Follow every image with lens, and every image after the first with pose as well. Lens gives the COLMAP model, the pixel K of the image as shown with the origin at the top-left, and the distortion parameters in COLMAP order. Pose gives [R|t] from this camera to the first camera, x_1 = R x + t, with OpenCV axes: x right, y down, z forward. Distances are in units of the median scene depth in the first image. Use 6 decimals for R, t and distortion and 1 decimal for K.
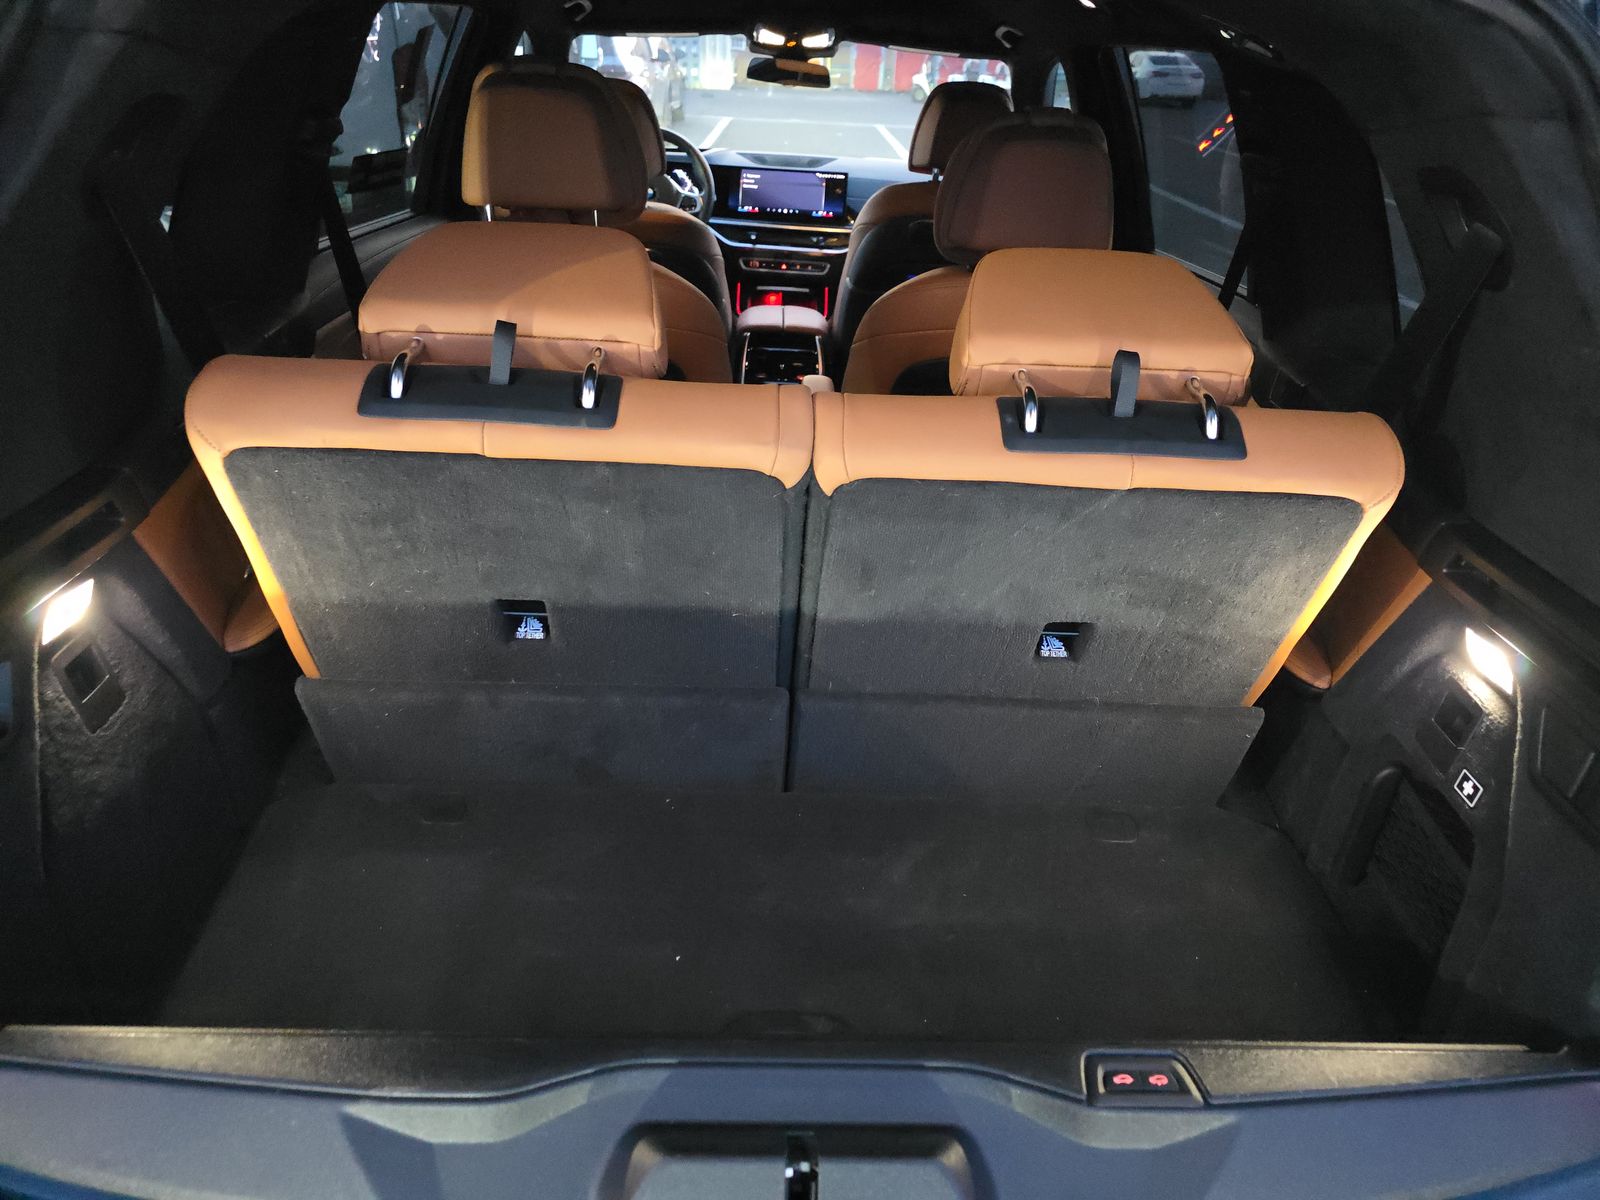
lens RADIAL K [[1085.8, 0, 827.0], [0, 1085.8, 579.8], [0, 0, 1]] dist [0.034214, -0.030705]
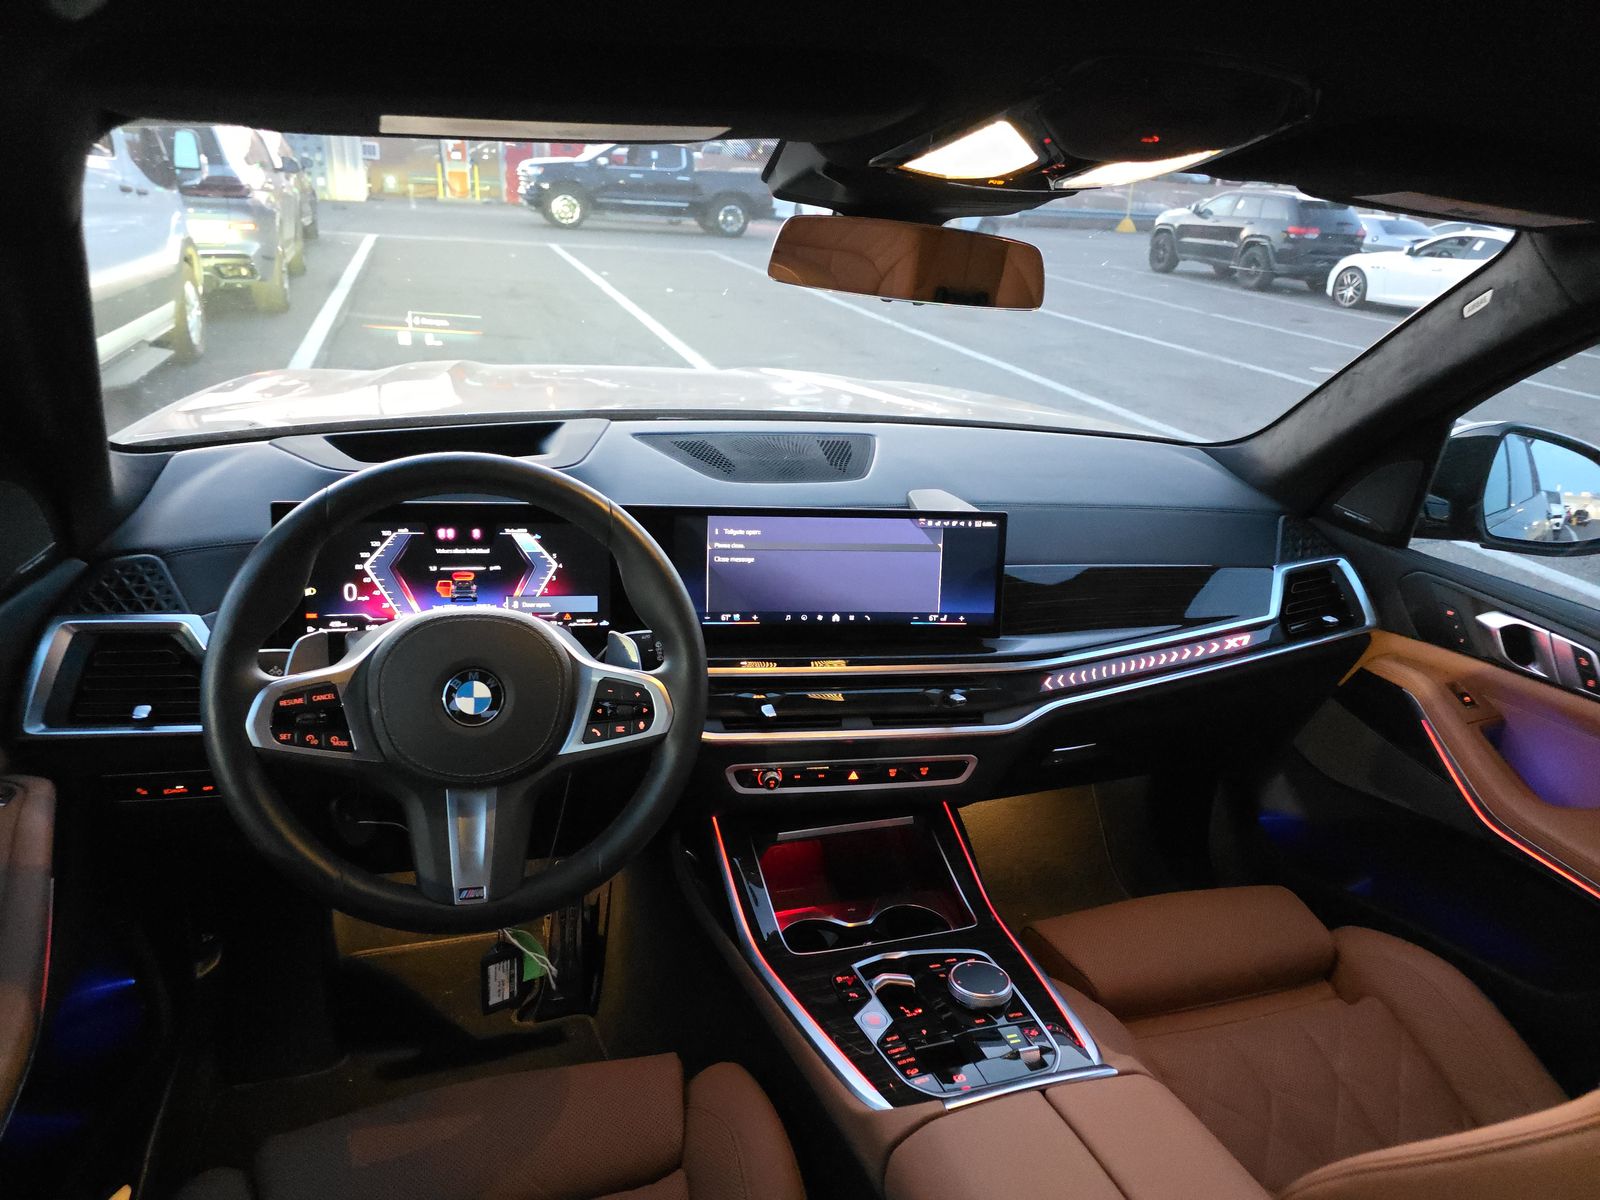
lens RADIAL K [[1085.8, 0, 817.6], [0, 1085.8, 616.5], [0, 0, 1]] dist [0.034214, -0.030705]
pose [[0.956731, -0.094395, 0.275236, -0.047292], [0.110490, 0.992923, -0.043534, -0.108087], [-0.269179, 0.072061, 0.960390, 0.220224]]
